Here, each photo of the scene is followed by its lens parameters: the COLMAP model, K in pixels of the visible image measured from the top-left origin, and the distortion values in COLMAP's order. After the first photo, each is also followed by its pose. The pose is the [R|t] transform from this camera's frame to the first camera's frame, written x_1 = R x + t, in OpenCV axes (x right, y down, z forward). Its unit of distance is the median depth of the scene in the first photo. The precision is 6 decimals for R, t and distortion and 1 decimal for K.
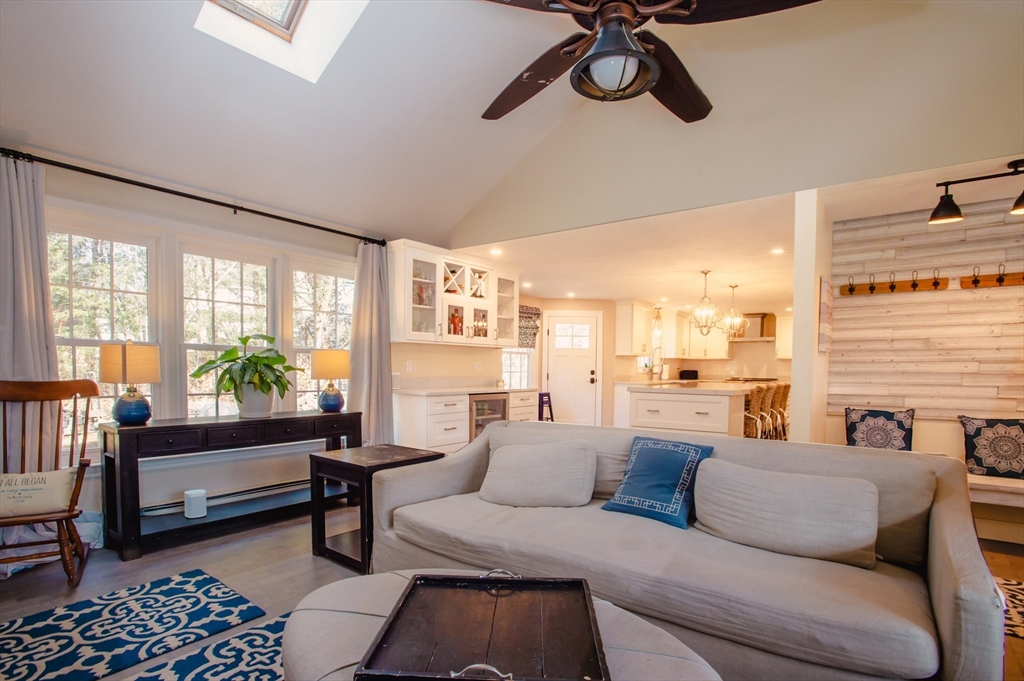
lens RADIAL K [[491.8, 0, 529.9], [0, 491.8, 392.9], [0, 0, 1]] dist [-0.001377, -0.001176]
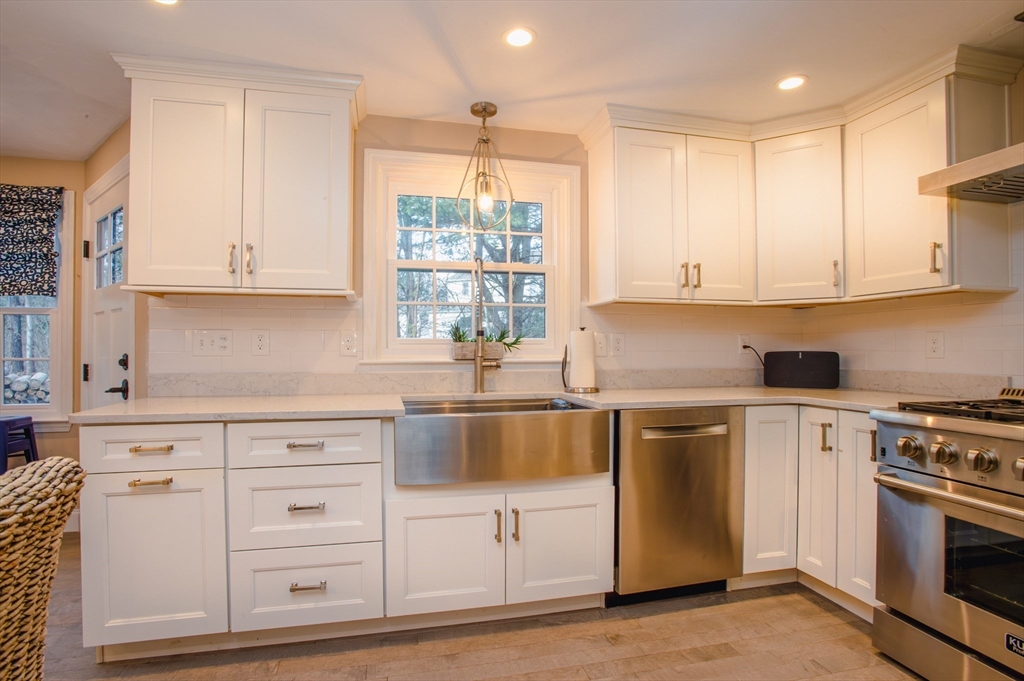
lens RADIAL K [[491.8, 0, 479.9], [0, 491.8, 342.7], [0, 0, 1]] dist [-0.001377, -0.001176]
pose [[0.747126, -0.013587, -0.664544, 0.480428], [-0.025100, 0.998501, -0.048634, -0.044065], [0.664209, 0.053016, 0.745665, 0.918847]]
